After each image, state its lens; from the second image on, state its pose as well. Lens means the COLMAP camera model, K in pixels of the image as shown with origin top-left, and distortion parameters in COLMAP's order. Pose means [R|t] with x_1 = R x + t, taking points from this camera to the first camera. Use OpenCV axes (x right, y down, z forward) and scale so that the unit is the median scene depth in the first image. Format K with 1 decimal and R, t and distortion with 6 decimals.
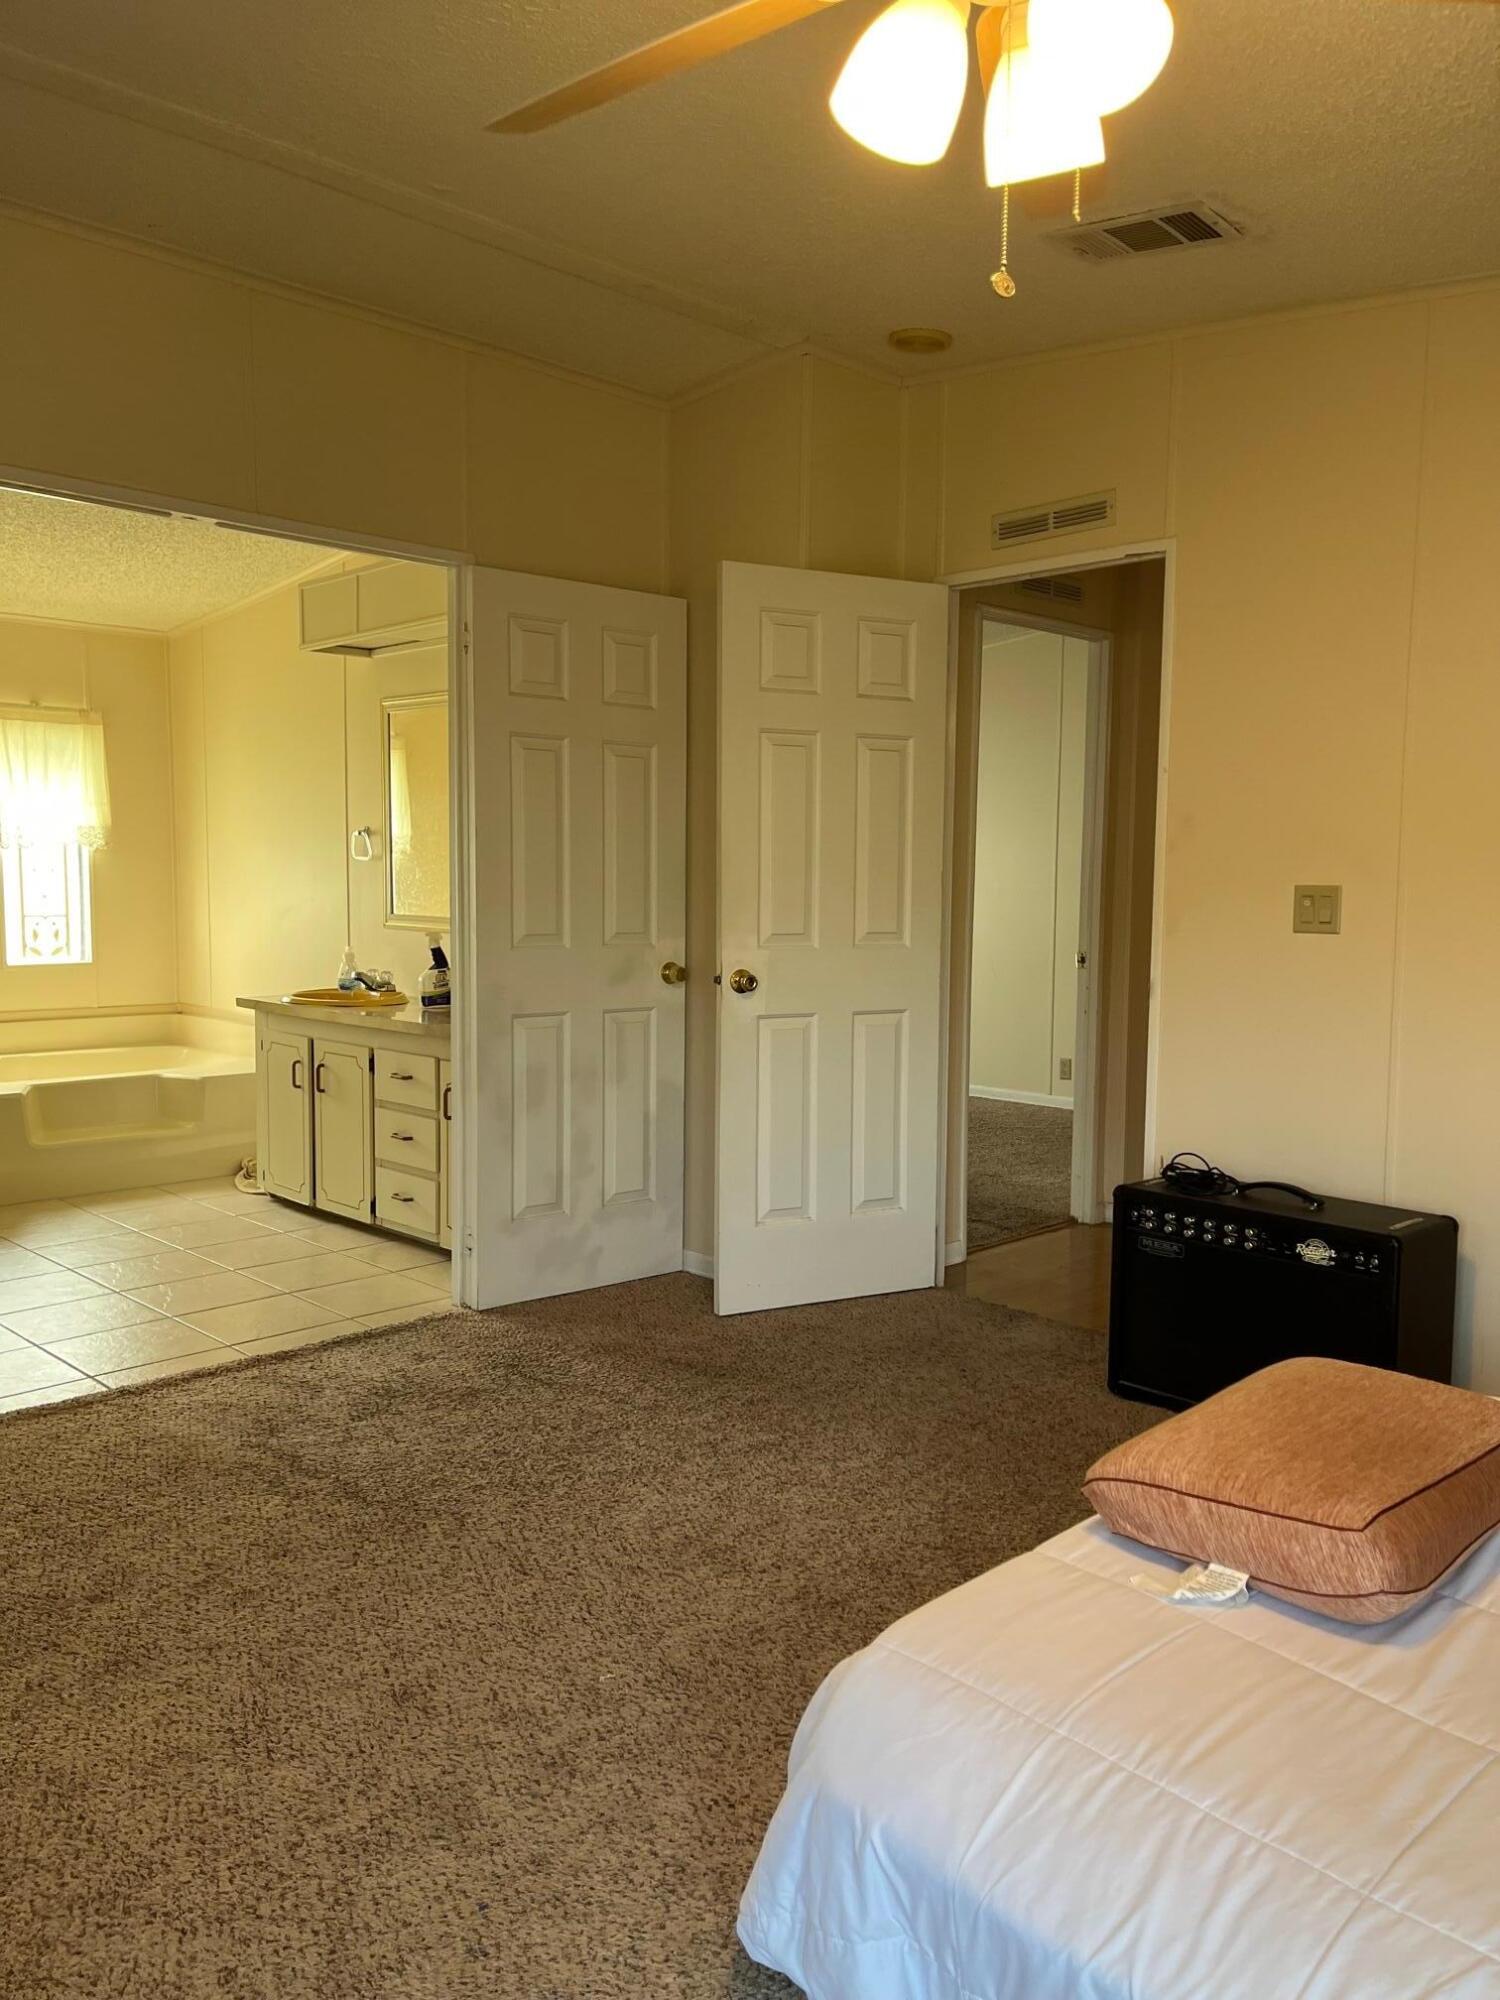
lens RADIAL K [[1519.7, 0, 761.0], [0, 1519.7, 1007.4], [0, 0, 1]] dist [0.059204, -0.044444]
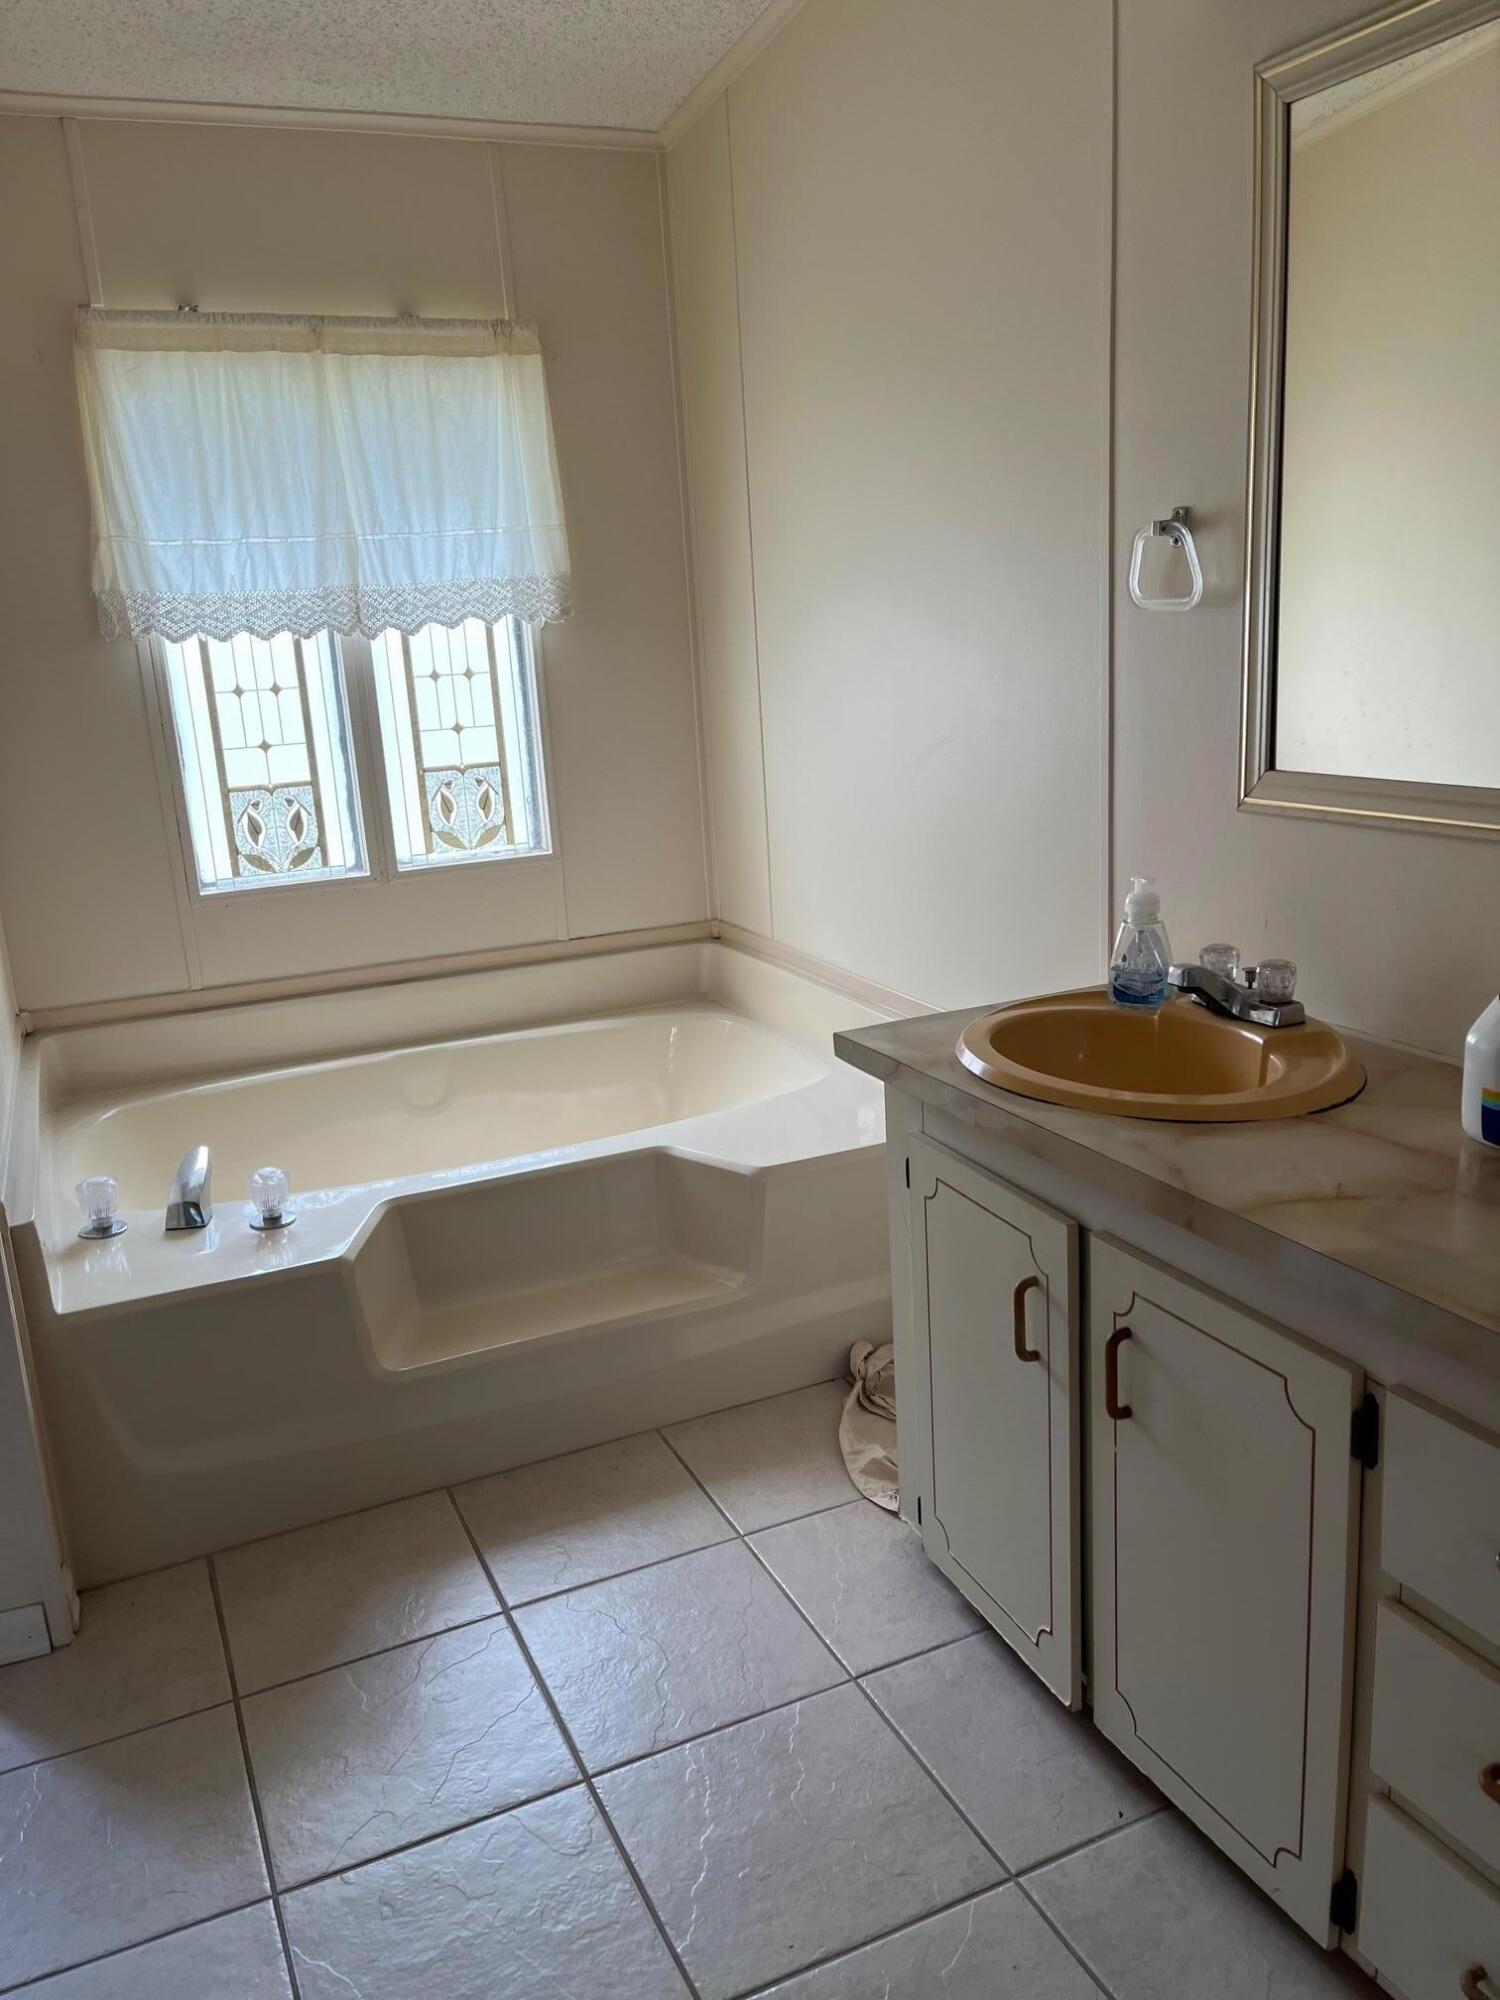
lens RADIAL K [[1519.7, 0, 742.8], [0, 1519.7, 1006.4], [0, 0, 1]] dist [0.059204, -0.044444]
pose [[0.933373, 0.023794, -0.358118, -0.225971], [0.035690, 0.986701, 0.158580, -0.066618], [0.357129, -0.160796, 0.920111, 0.637576]]
